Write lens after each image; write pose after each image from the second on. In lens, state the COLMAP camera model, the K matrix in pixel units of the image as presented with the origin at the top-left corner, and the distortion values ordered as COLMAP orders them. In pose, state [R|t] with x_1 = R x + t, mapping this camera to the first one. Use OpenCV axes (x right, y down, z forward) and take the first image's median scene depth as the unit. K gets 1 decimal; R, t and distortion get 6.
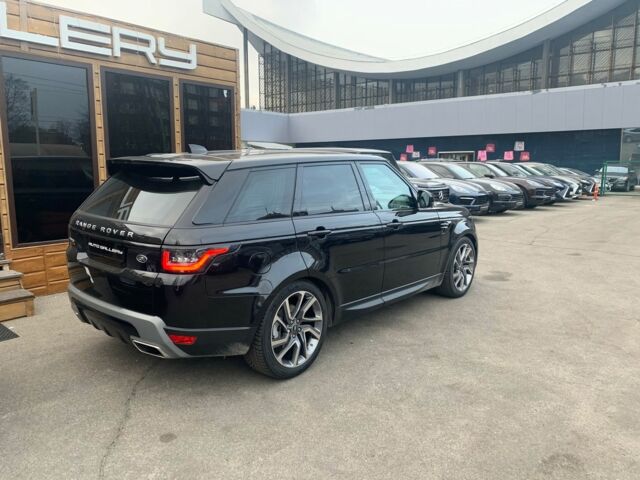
lens RADIAL K [[488.4, 0, 320.5], [0, 488.4, 235.4], [0, 0, 1]] dist [0.038860, -0.039314]
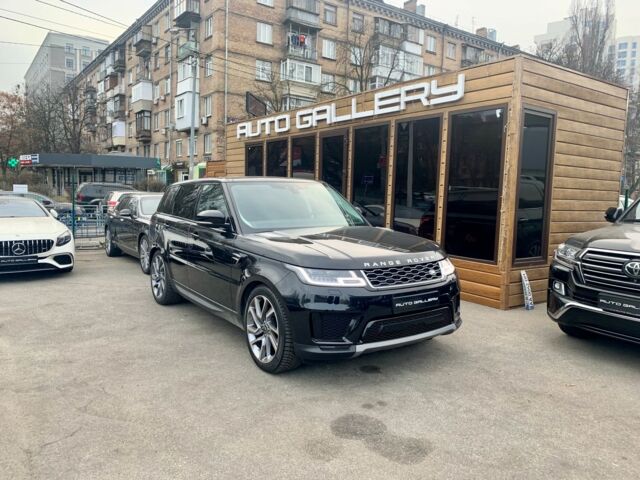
lens RADIAL K [[488.4, 0, 320.5], [0, 488.4, 235.4], [0, 0, 1]] dist [0.038860, -0.039314]
pose [[-0.254233, 0.072677, -0.964408, 0.971430], [-0.168936, 0.978505, 0.118273, -0.170159], [0.952274, 0.192993, -0.236490, 1.256472]]
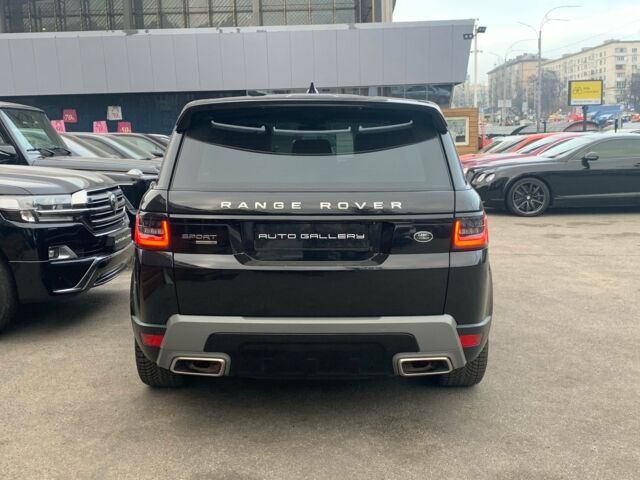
lens RADIAL K [[728.6, 0, 320.0], [0, 728.6, 240.0], [0, 0, 1]] dist [0.087604, -0.201492]
pose [[0.759395, -0.111878, 0.640939, -0.298489], [0.119827, 0.992303, 0.031237, -0.055946], [-0.639501, 0.053081, 0.766956, 0.539954]]
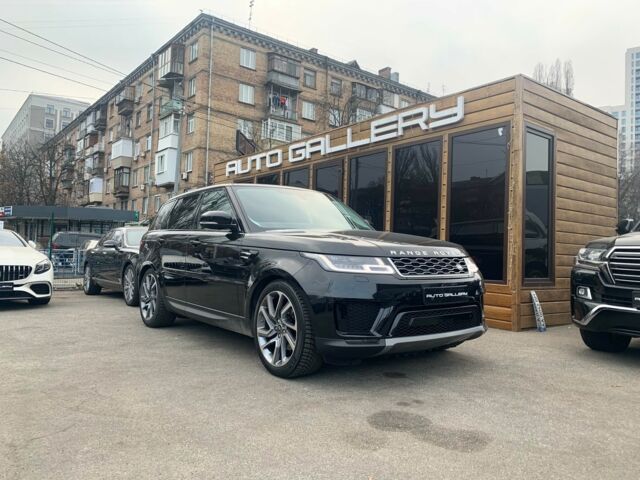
lens RADIAL K [[488.4, 0, 320.5], [0, 488.4, 235.4], [0, 0, 1]] dist [0.038860, -0.039314]
pose [[-0.206462, -0.049271, -0.977213, 0.937233], [-0.172910, 0.984850, -0.013124, -0.057750], [0.963055, 0.166260, -0.211854, 1.203969]]
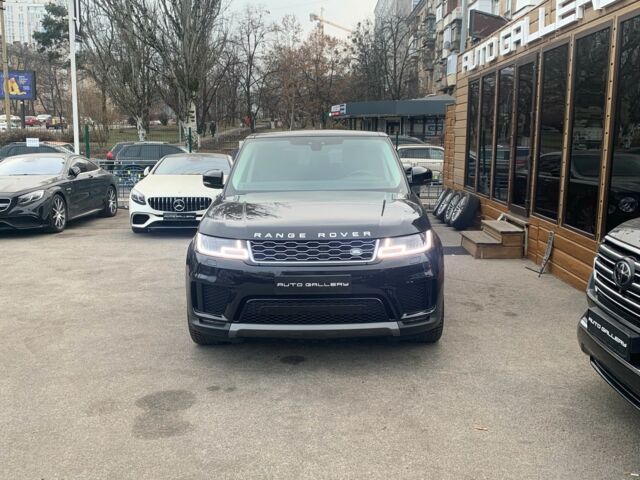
lens RADIAL K [[647.2, 0, 320.8], [0, 647.2, 238.0], [0, 0, 1]] dist [0.125601, -0.298112]
pose [[-0.772573, 0.088012, -0.628796, 0.734145], [-0.103159, 0.959788, 0.261086, -0.269360], [0.626490, 0.266574, -0.732427, 1.787672]]
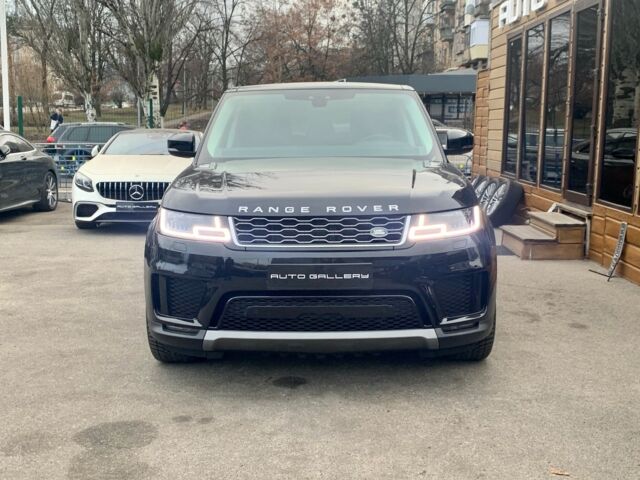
lens RADIAL K [[800.2, 0, 317.0], [0, 800.2, 240.7], [0, 0, 1]] dist [0.117843, -0.284228]
pose [[-0.769214, 0.078398, -0.634163, 0.699694], [-0.108062, 0.962190, 0.250025, -0.216948], [0.629787, 0.260852, -0.731659, 1.729211]]
